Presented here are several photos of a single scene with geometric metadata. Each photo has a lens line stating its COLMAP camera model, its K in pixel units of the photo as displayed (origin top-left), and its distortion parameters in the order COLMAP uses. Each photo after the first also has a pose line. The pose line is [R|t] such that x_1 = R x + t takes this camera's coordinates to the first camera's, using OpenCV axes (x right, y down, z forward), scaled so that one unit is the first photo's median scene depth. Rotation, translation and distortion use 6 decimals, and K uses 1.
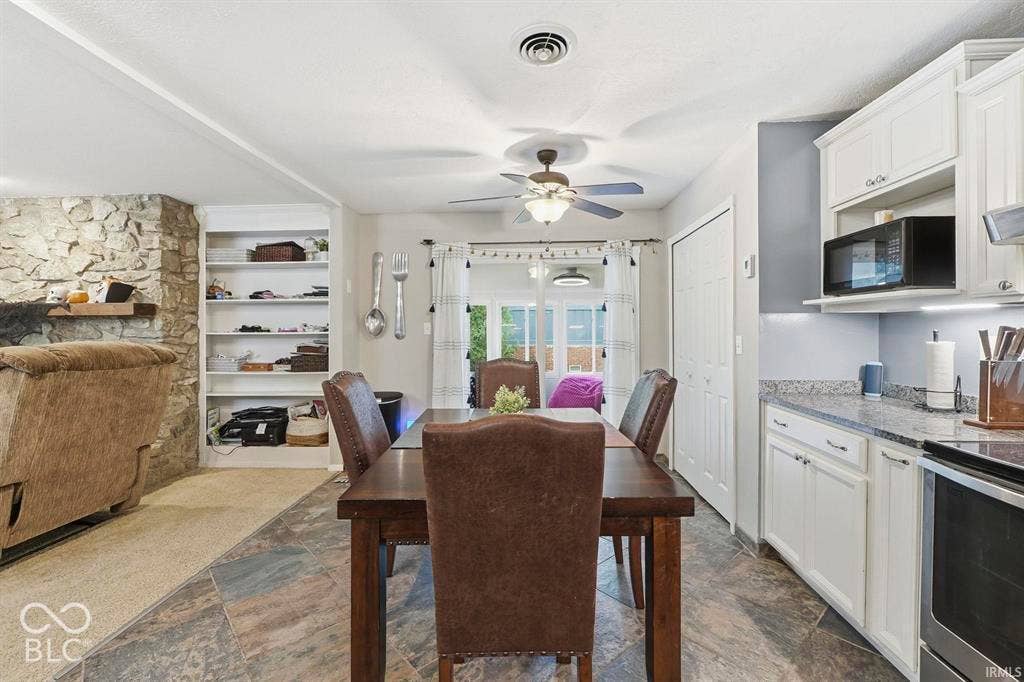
lens RADIAL K [[430.4, 0, 511.1], [0, 430.4, 335.4], [0, 0, 1]] dist [-0.005881, 0.000240]
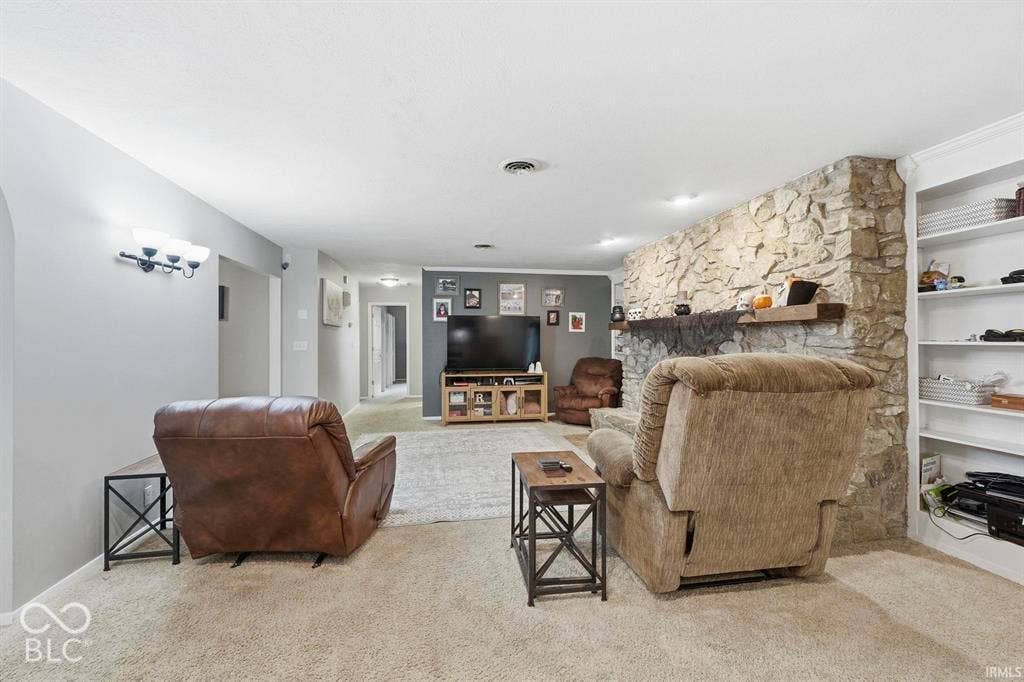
lens RADIAL K [[430.4, 0, 508.1], [0, 430.4, 329.0], [0, 0, 1]] dist [-0.005881, 0.000240]
pose [[0.206577, -0.019386, -0.978238, -0.214618], [-0.011116, 0.999693, -0.022158, -0.005096], [0.978367, 0.015451, 0.206298, 0.266419]]
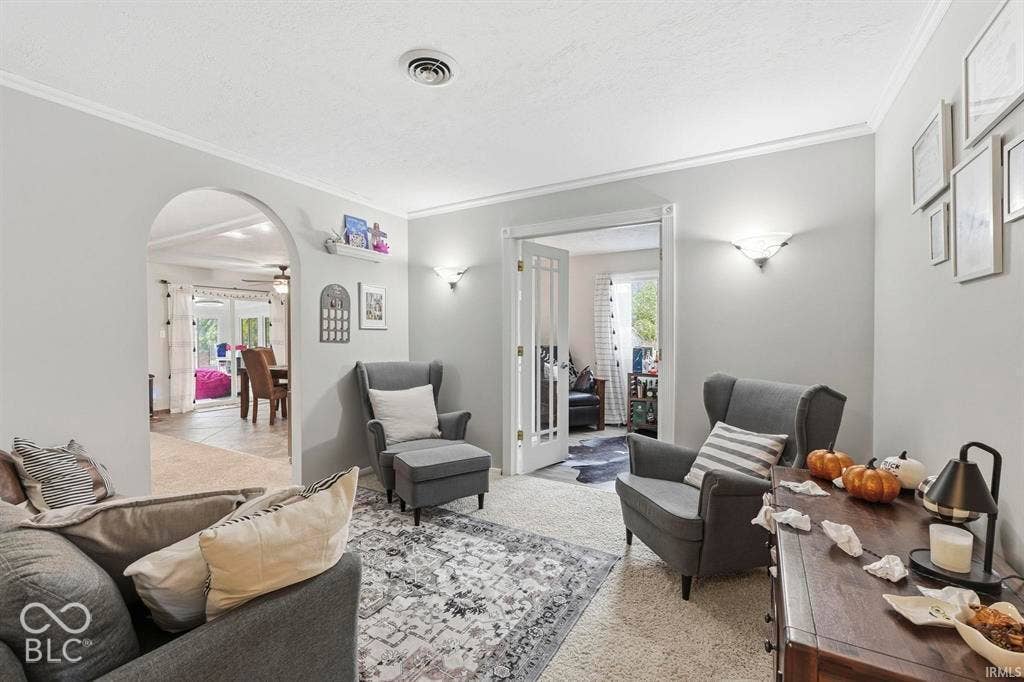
lens RADIAL K [[430.4, 0, 509.0], [0, 430.4, 345.4], [0, 0, 1]] dist [-0.005881, 0.000240]
pose [[0.473470, -0.015912, 0.880666, -1.177997], [0.012367, 0.999858, 0.011417, 0.026075], [-0.880723, 0.005486, 0.473600, -1.068439]]
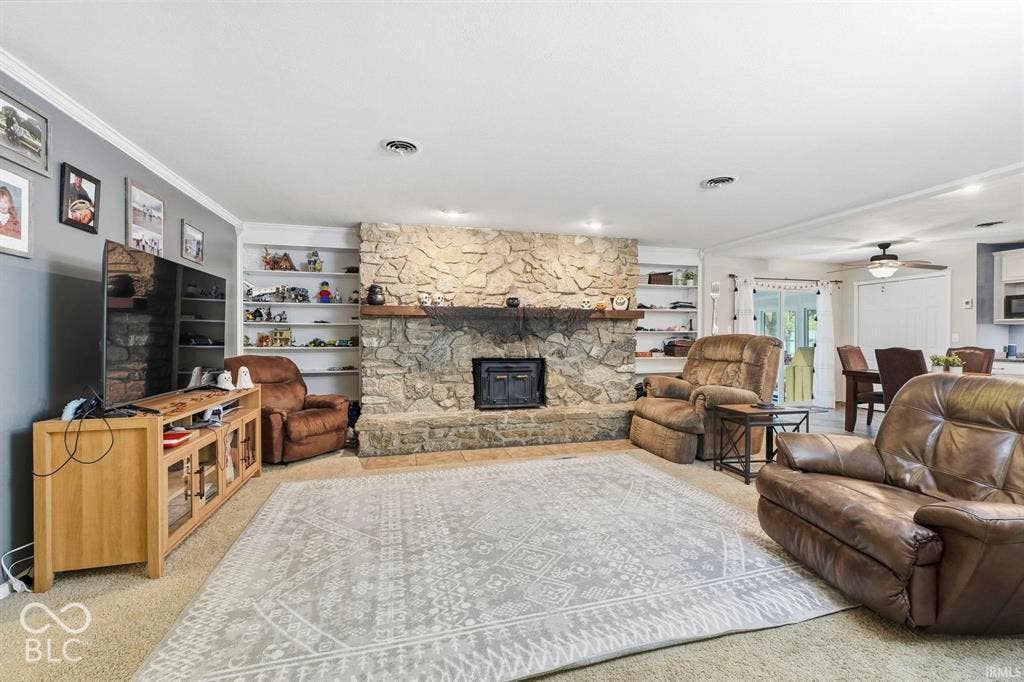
lens RADIAL K [[430.4, 0, 516.5], [0, 430.4, 336.3], [0, 0, 1]] dist [-0.005881, 0.000240]
pose [[0.954352, 0.006404, 0.298615, -1.664879], [-0.002690, 0.999914, -0.012849, 0.034015], [-0.298671, 0.011459, 0.954287, -0.315522]]
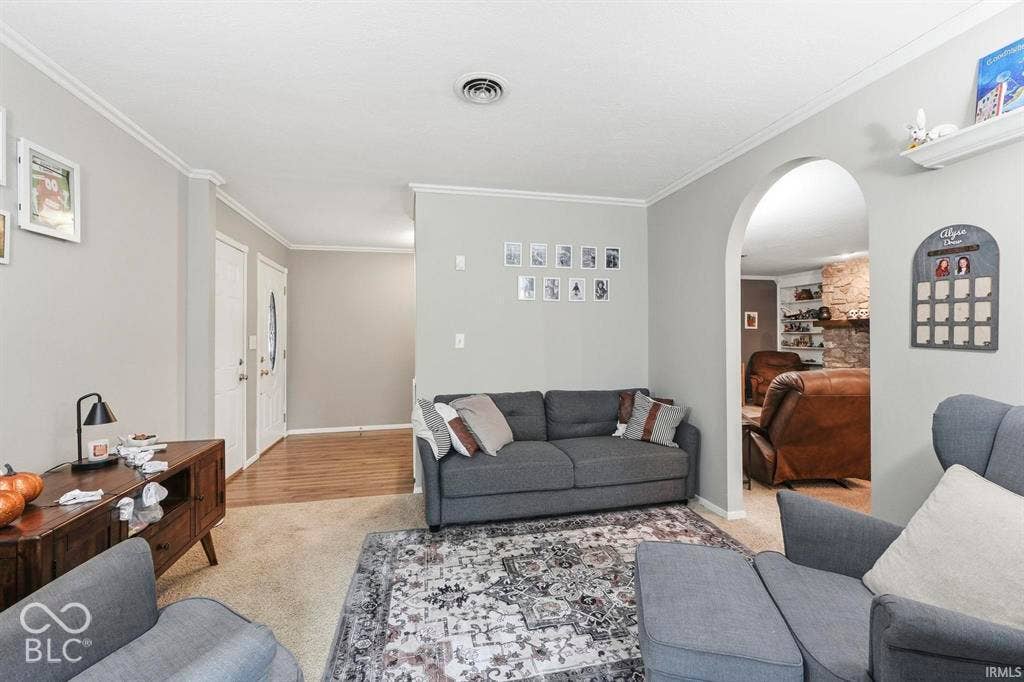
lens RADIAL K [[430.4, 0, 508.5], [0, 430.4, 335.7], [0, 0, 1]] dist [-0.005881, 0.000240]
pose [[0.250271, 0.000295, -0.968176, -0.197045], [-0.010974, 0.999937, -0.002532, 0.017839], [0.968114, 0.011259, 0.250258, -0.837491]]
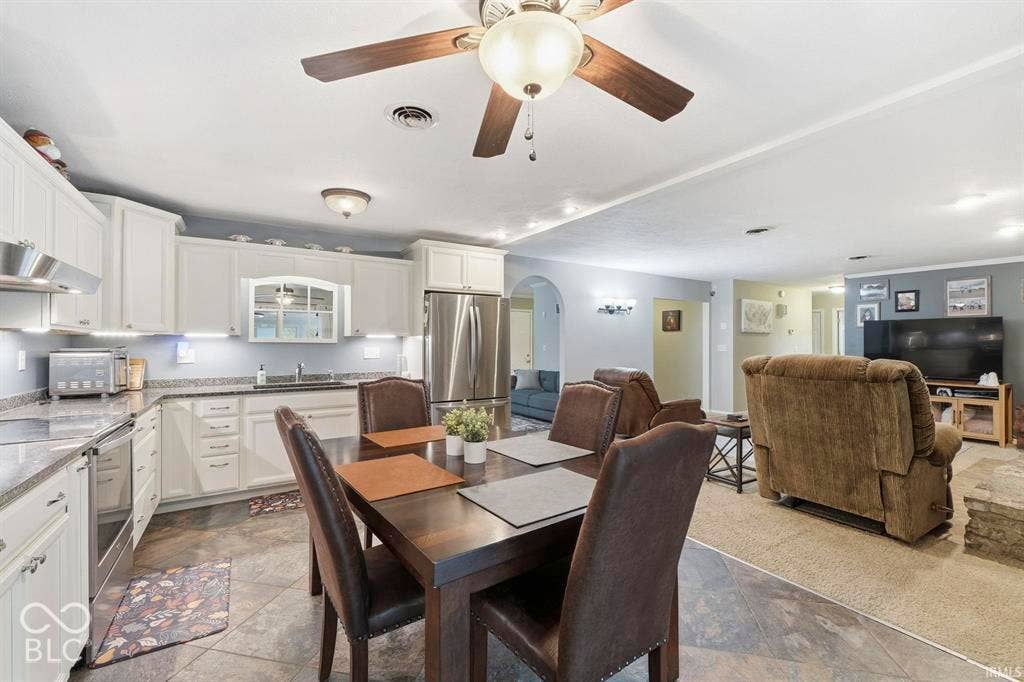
lens RADIAL K [[430.4, 0, 511.4], [0, 430.4, 339.9], [0, 0, 1]] dist [-0.005881, 0.000240]
pose [[-0.821939, -0.001485, -0.569573, 0.263078], [-0.006362, 0.999958, 0.006575, -0.020538], [0.569540, 0.009028, -0.821914, 1.034595]]
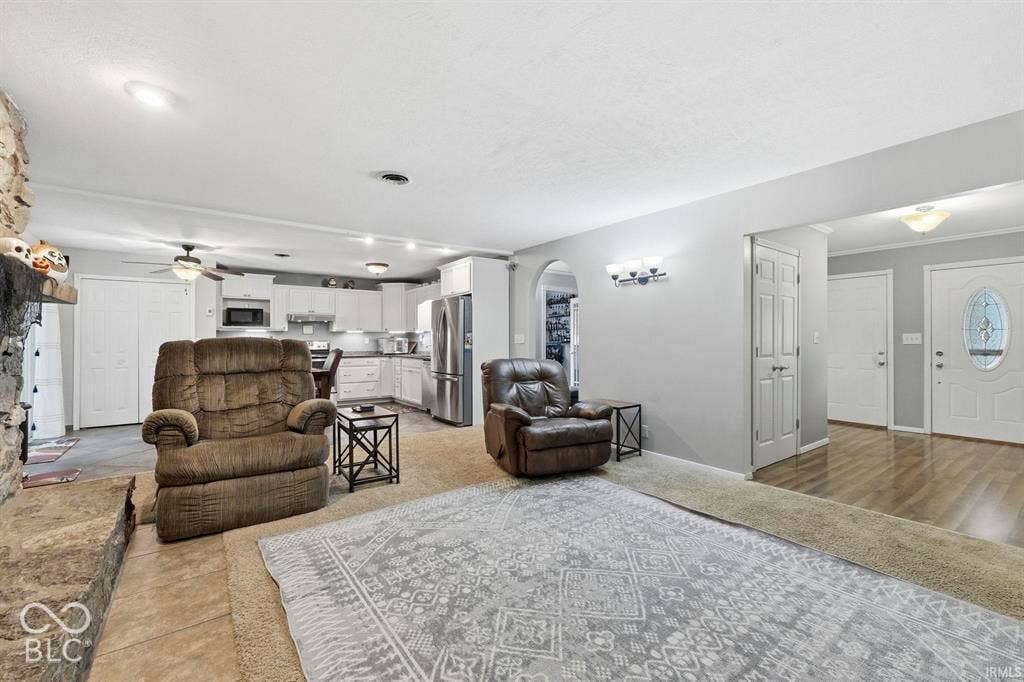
lens RADIAL K [[430.4, 0, 509.3], [0, 430.4, 335.7], [0, 0, 1]] dist [-0.005881, 0.000240]
pose [[-0.621252, 0.014771, 0.783472, -1.816669], [0.018014, 0.999827, -0.004566, 0.021623], [-0.783404, 0.011277, -0.621411, 0.817839]]
